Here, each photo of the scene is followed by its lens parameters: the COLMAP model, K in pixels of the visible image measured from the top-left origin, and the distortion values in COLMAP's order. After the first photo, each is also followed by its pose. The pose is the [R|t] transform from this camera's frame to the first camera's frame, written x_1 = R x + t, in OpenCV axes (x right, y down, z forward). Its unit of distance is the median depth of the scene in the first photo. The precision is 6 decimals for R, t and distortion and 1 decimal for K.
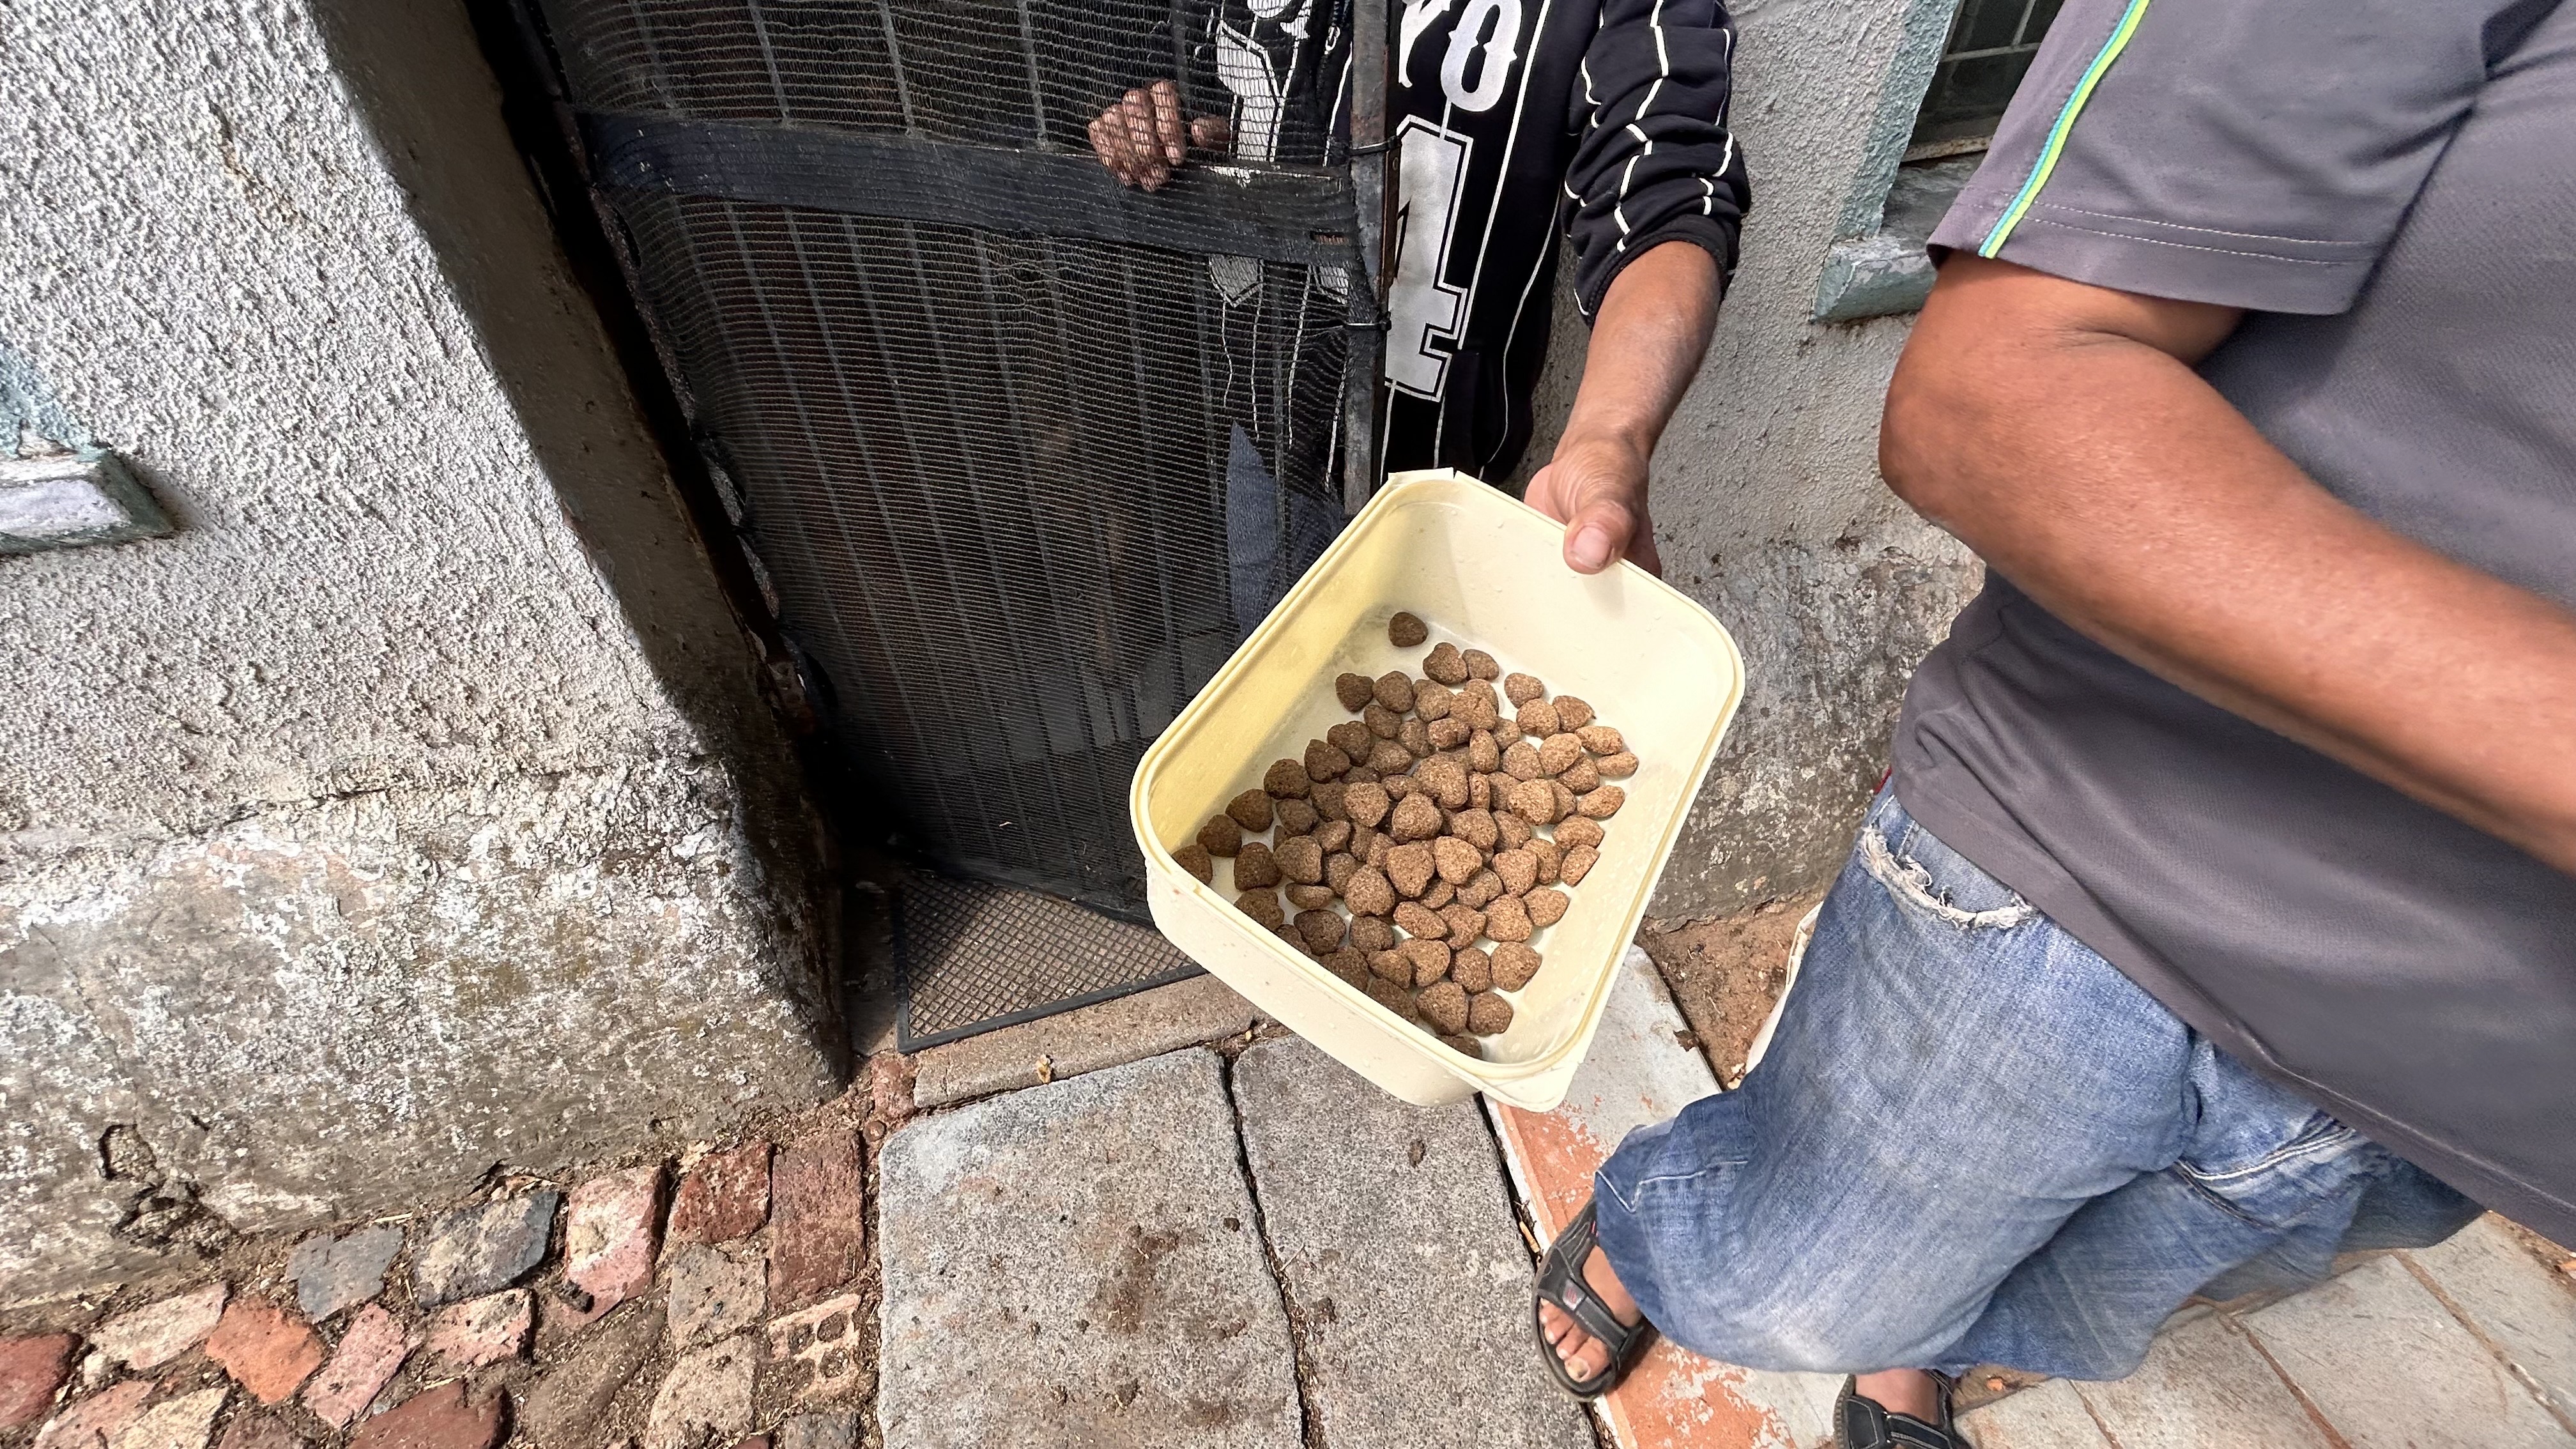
lens RADIAL K [[1045.9, 0, 1278.5], [0, 1045.9, 727.2], [0, 0, 1]] dist [-0.012222, 0.014058]
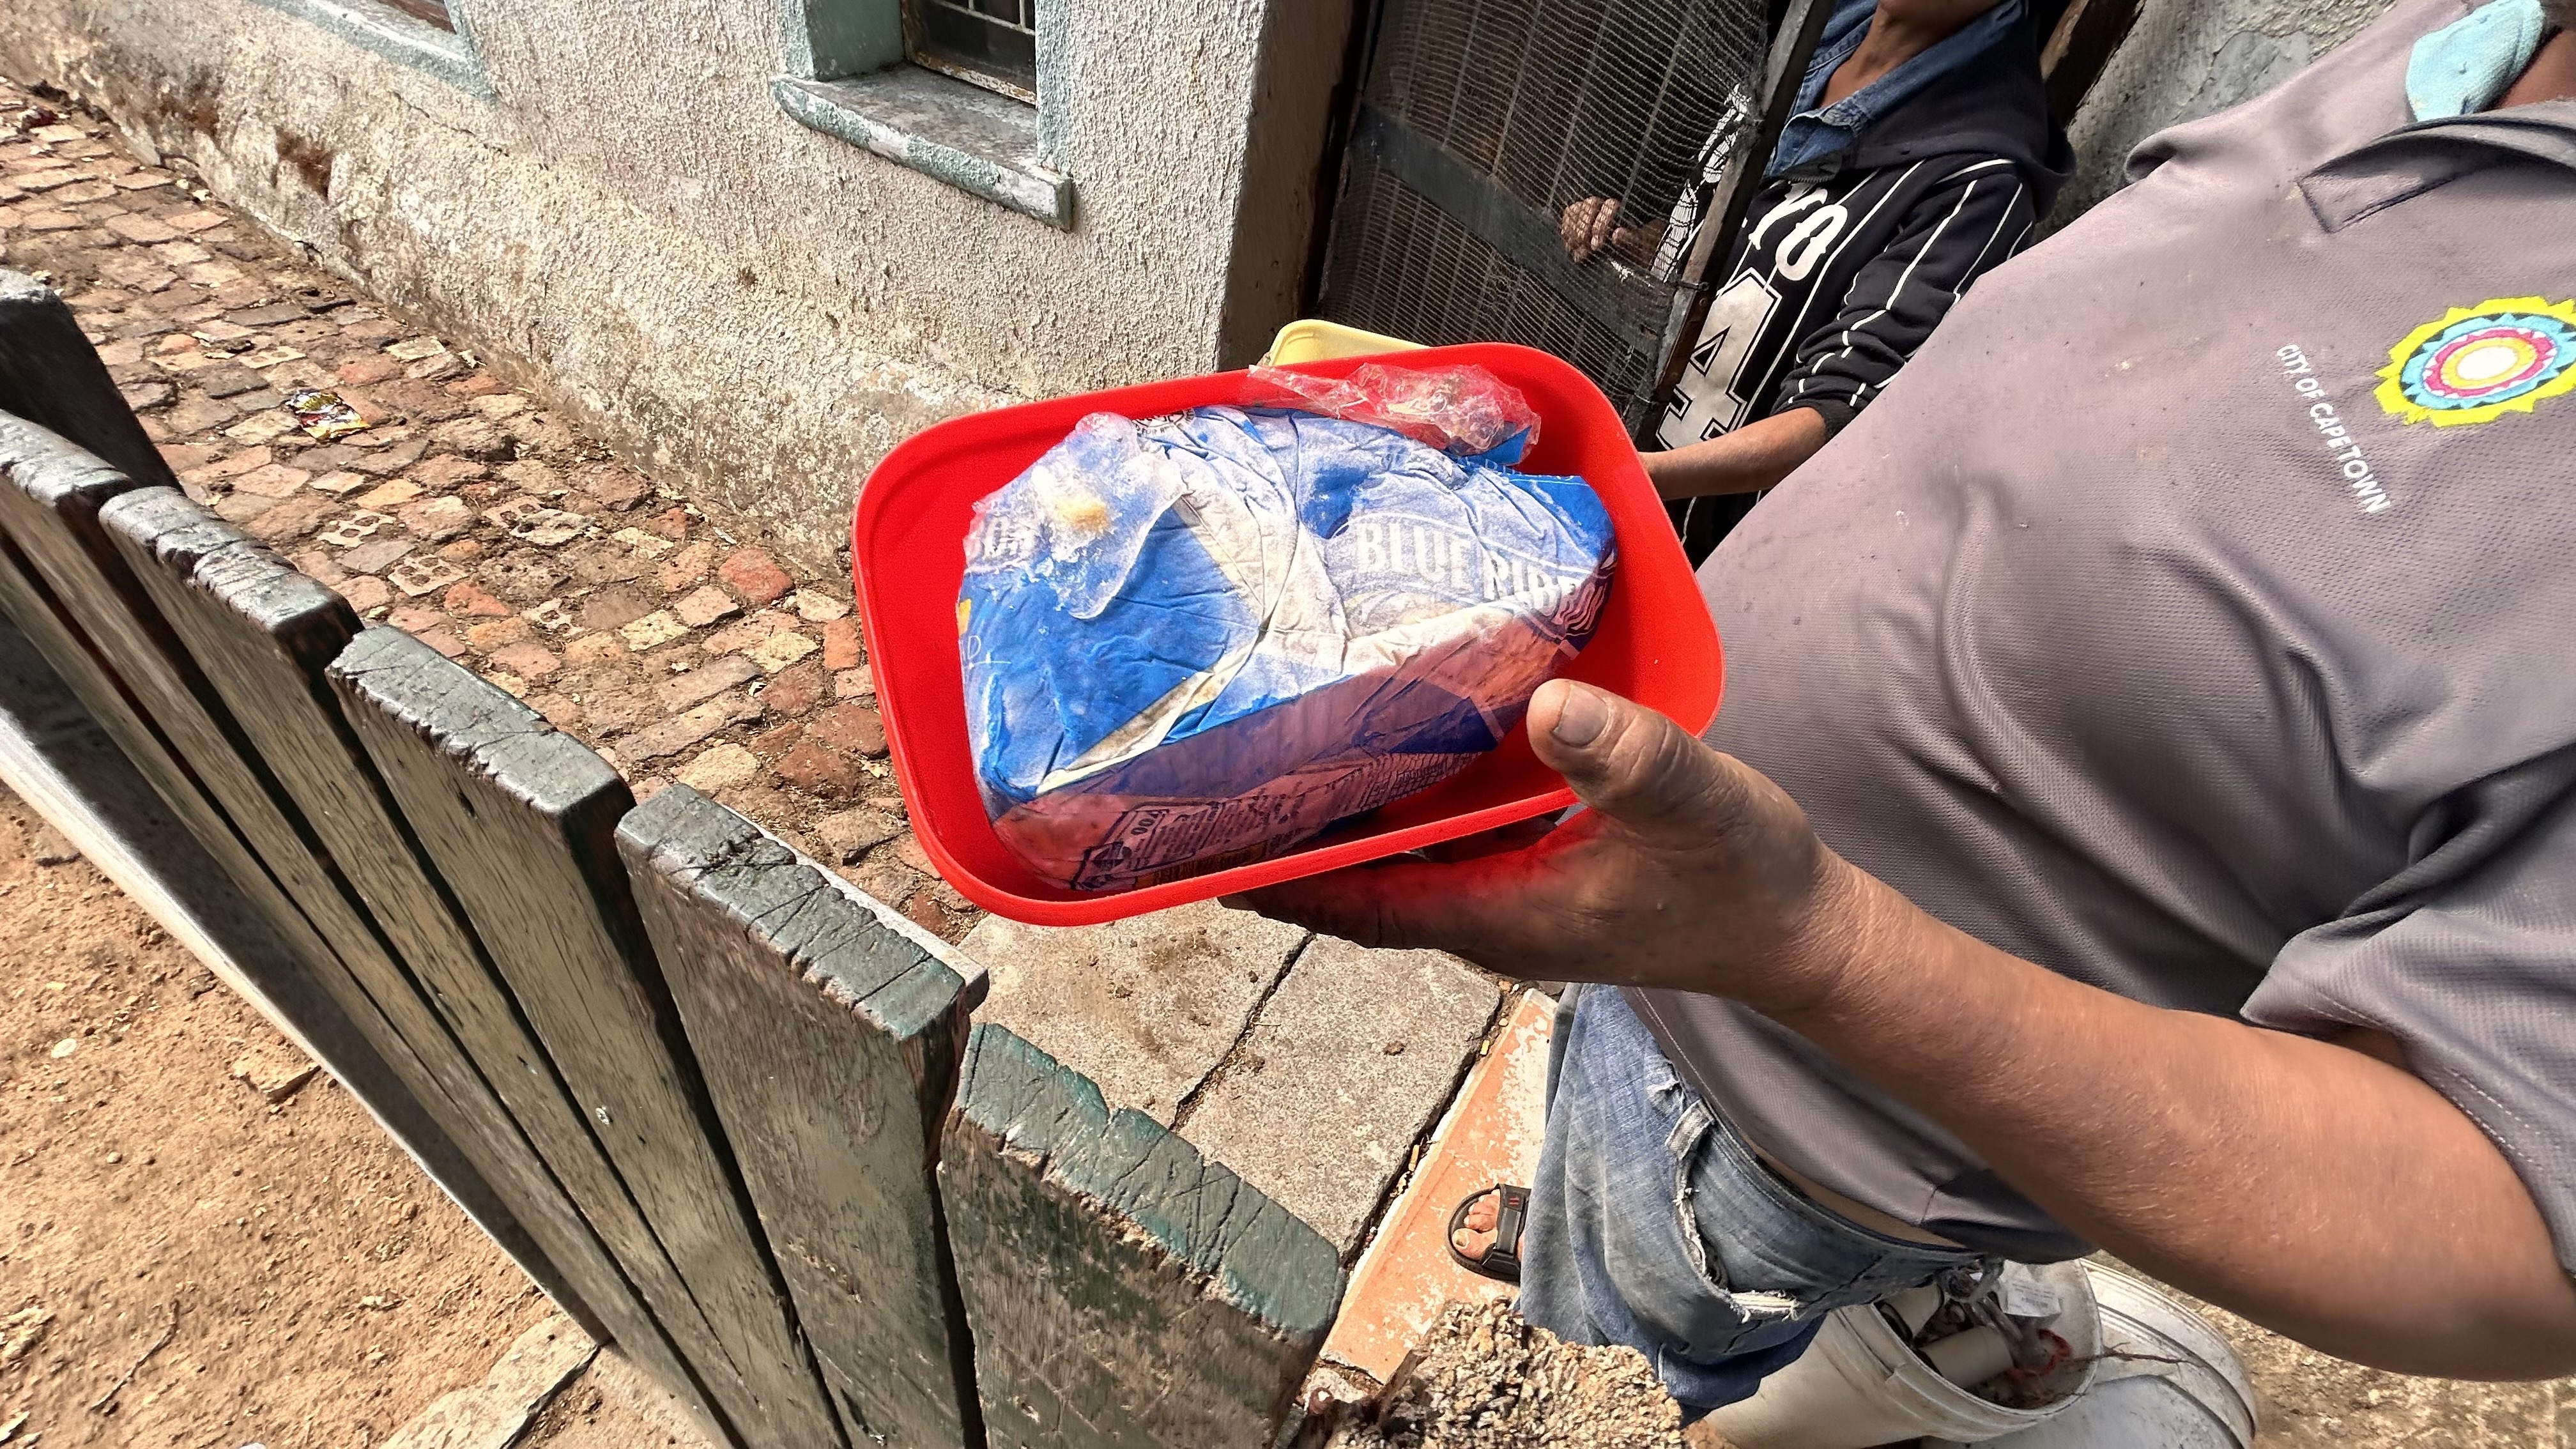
lens RADIAL K [[1045.9, 0, 1278.5], [0, 1045.9, 727.2], [0, 0, 1]] dist [-0.012222, 0.014058]
pose [[0.682977, 0.567213, -0.460230, 0.417378], [-0.600389, 0.794788, 0.088569, 0.095279], [0.416023, 0.215827, 0.883371, -0.219224]]
